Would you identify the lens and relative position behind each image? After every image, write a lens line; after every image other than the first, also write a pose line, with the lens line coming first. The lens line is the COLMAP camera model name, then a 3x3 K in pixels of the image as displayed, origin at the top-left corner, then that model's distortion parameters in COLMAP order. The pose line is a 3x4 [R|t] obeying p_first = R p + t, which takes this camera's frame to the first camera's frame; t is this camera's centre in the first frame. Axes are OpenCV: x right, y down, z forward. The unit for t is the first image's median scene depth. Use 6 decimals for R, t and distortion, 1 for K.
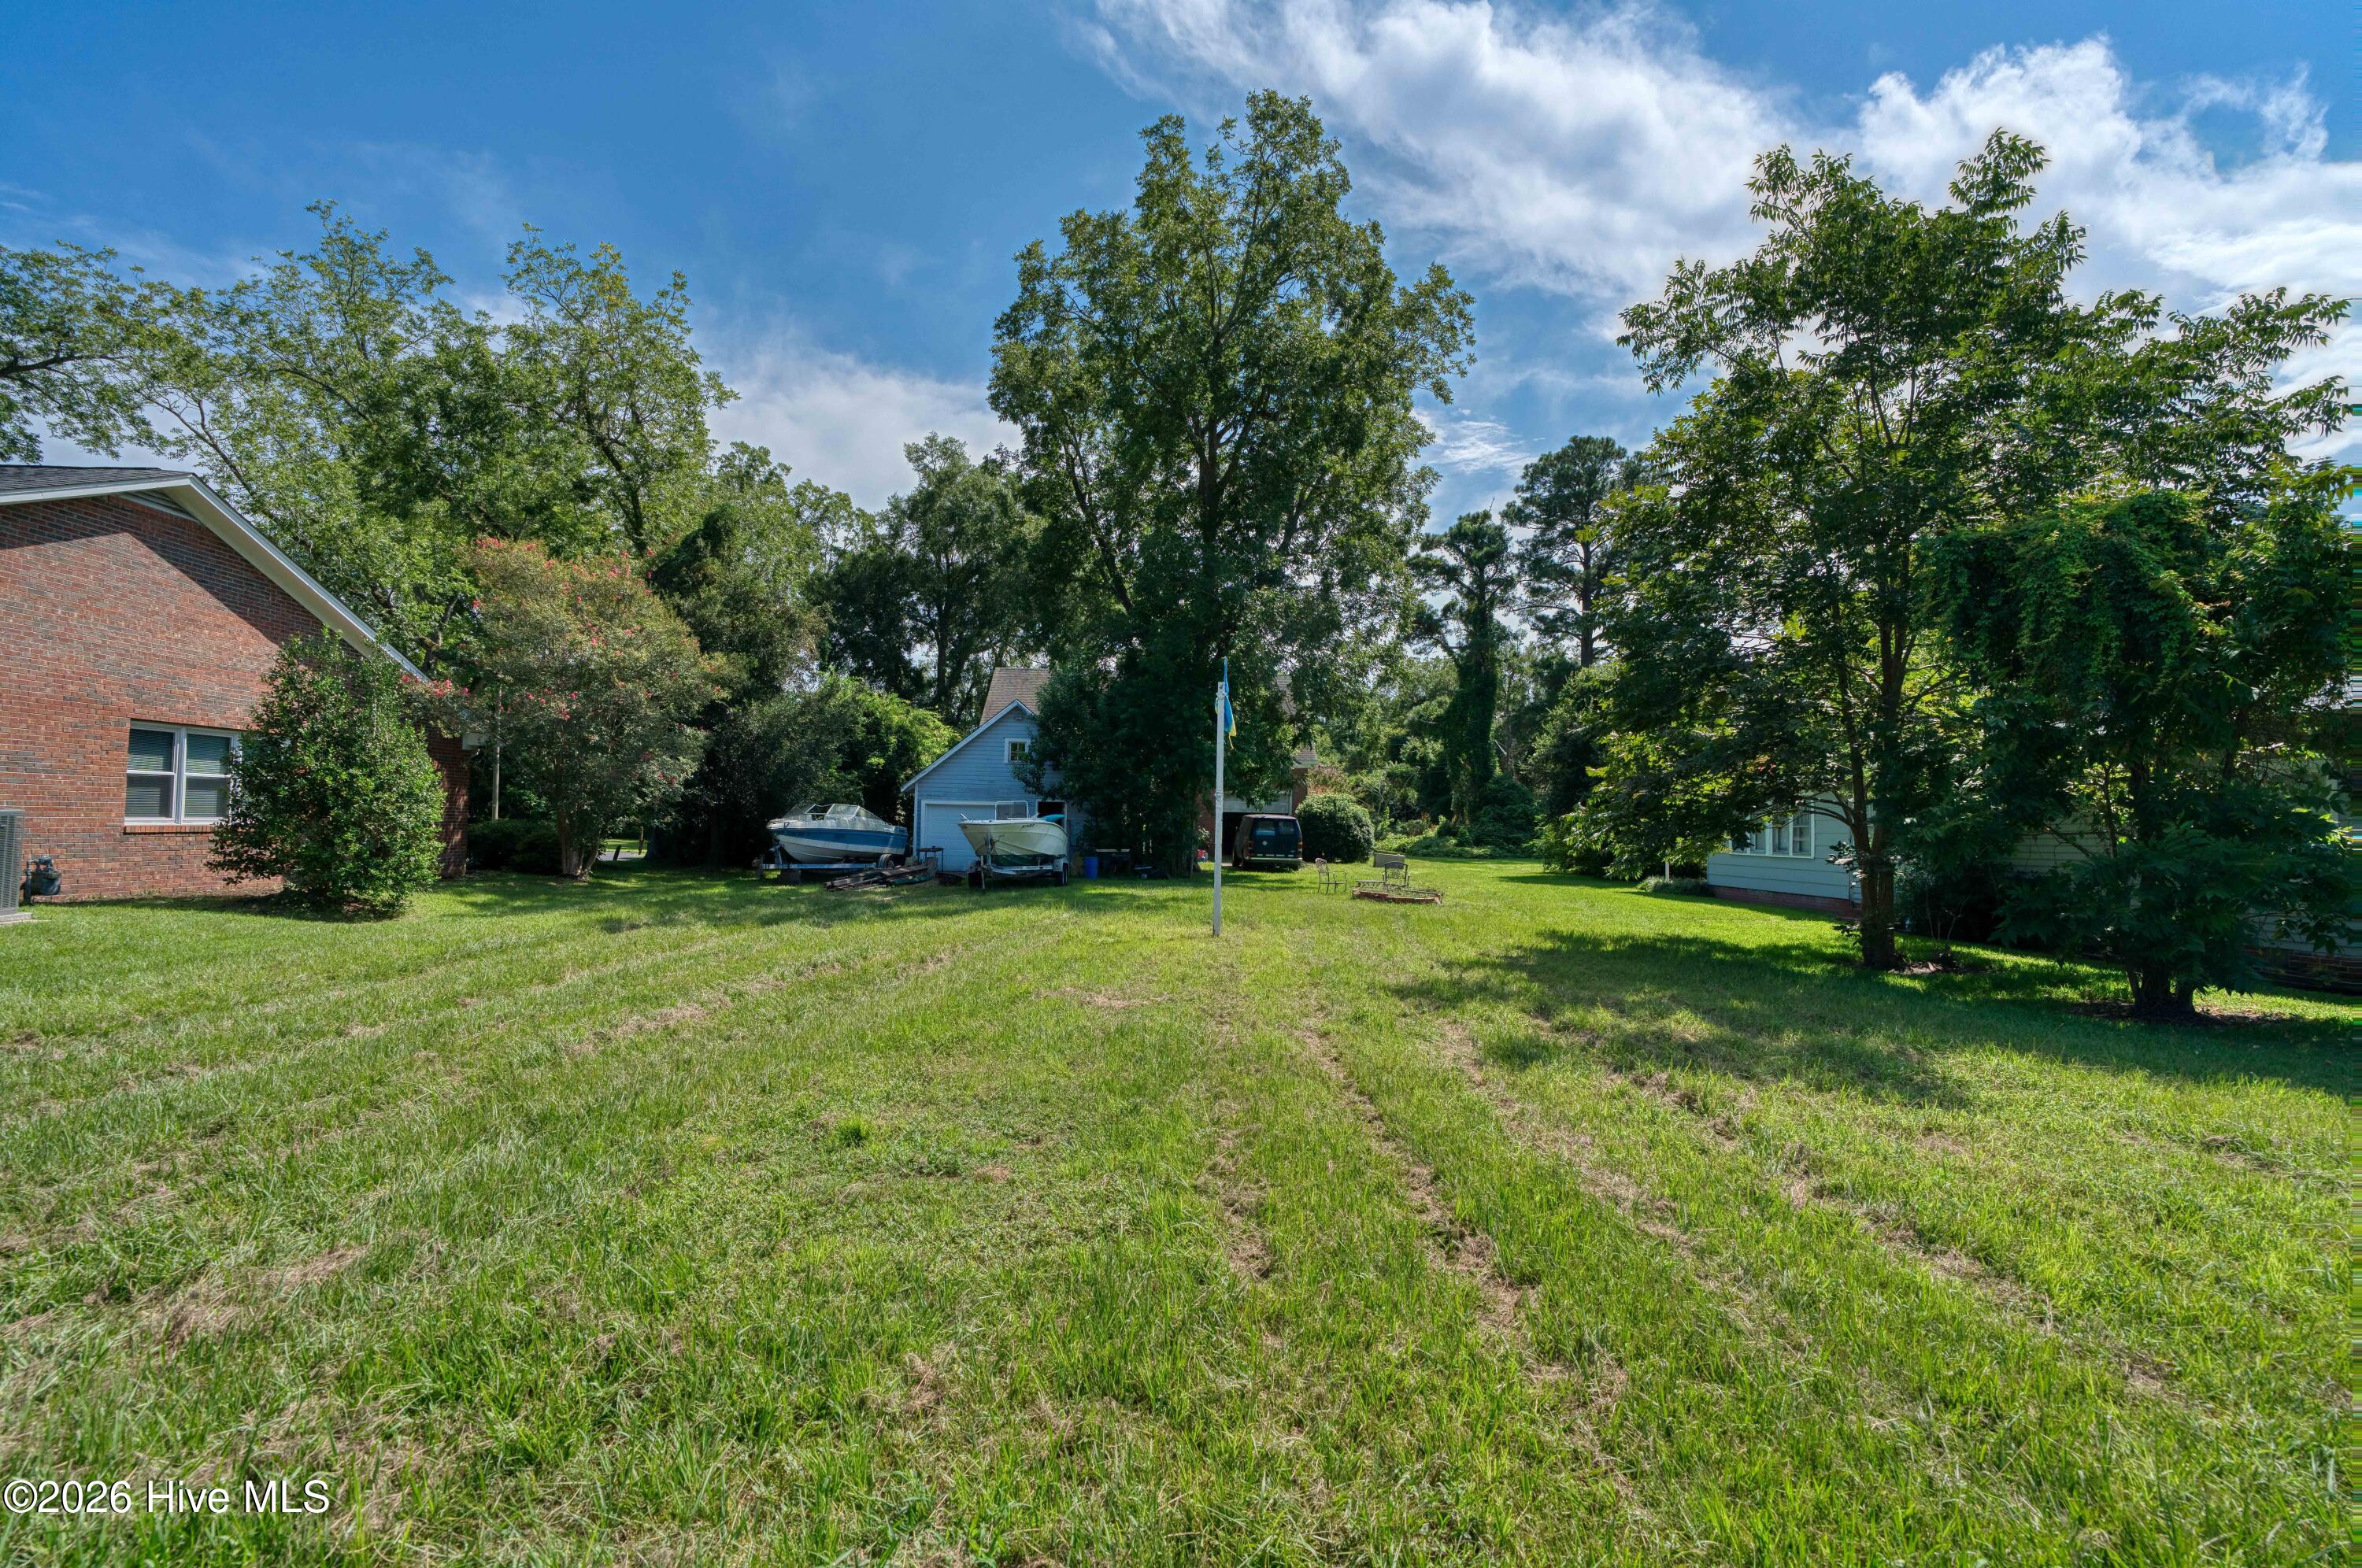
lens RADIAL K [[1102.4, 0, 1181.0], [0, 1102.4, 784.0], [0, 0, 1]] dist [-0.016215, 0.002015]
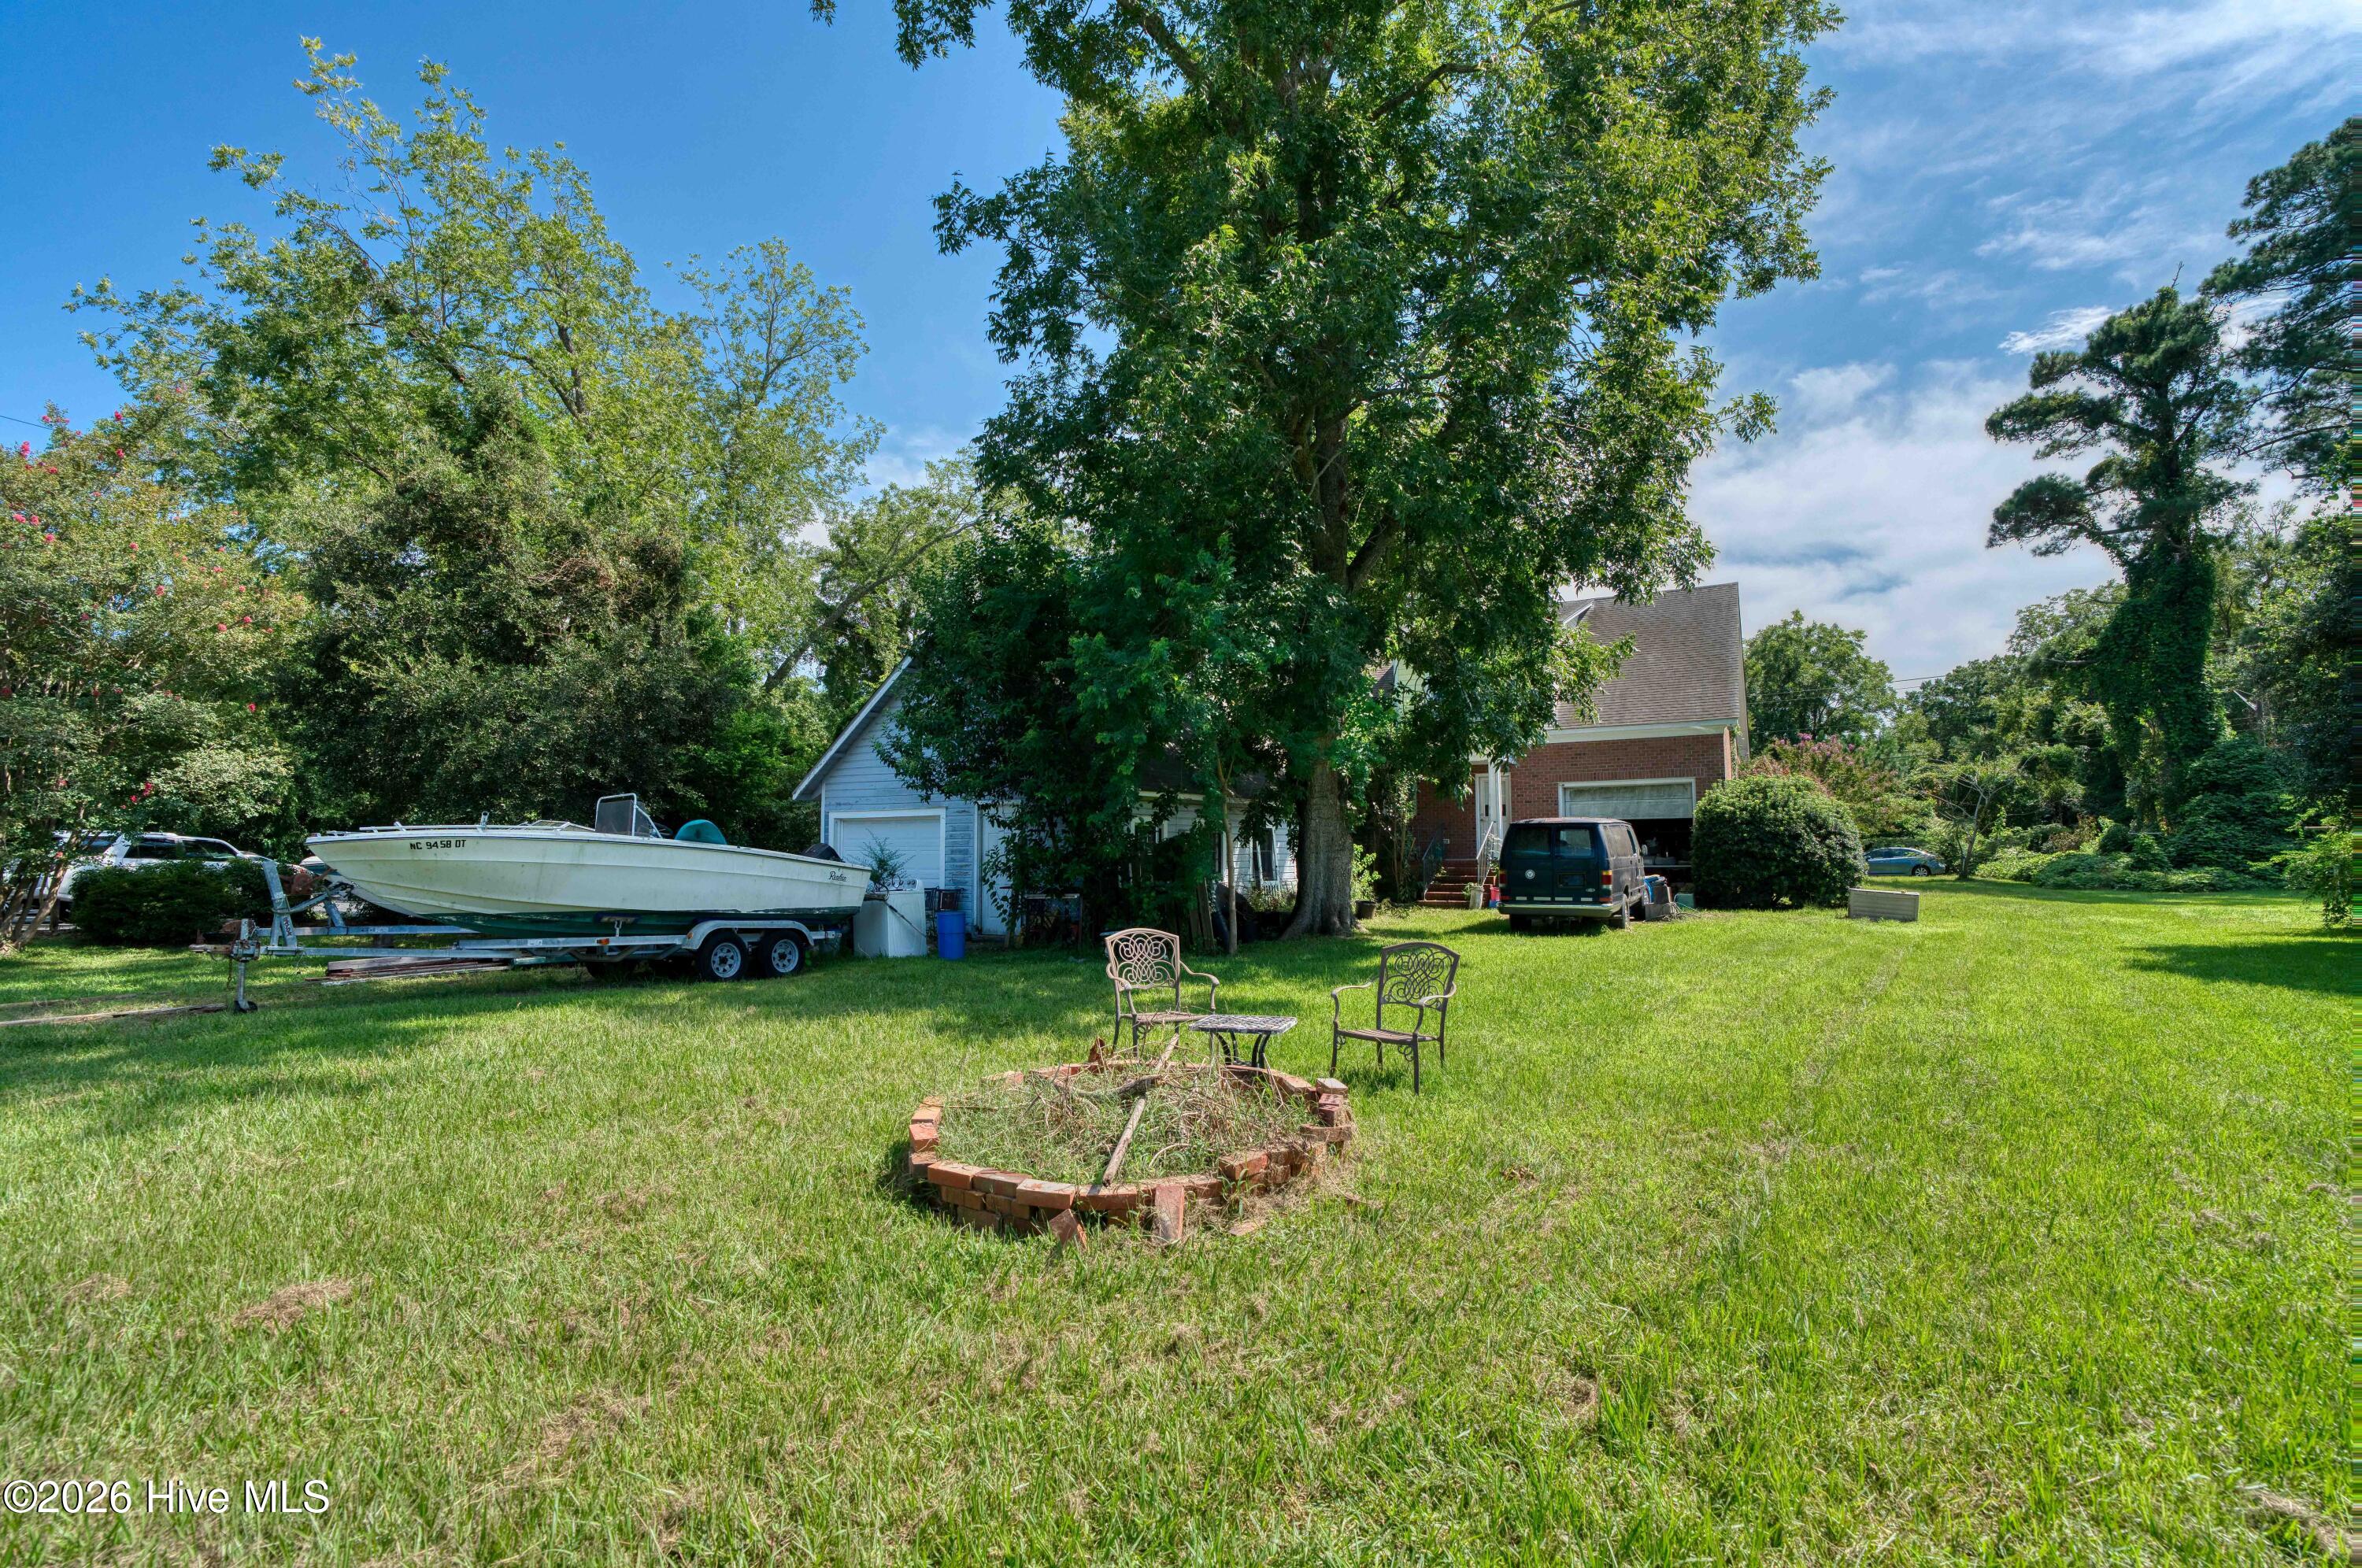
lens RADIAL K [[1079.7, 0, 1181.0], [0, 1079.7, 784.0], [0, 0, 1]] dist [-0.059592, 0.024217]
pose [[0.857214, -0.057420, -0.511748, 0.099112], [0.041200, 0.998226, -0.042992, 0.014518], [0.513309, 0.015769, 0.858059, 0.268629]]
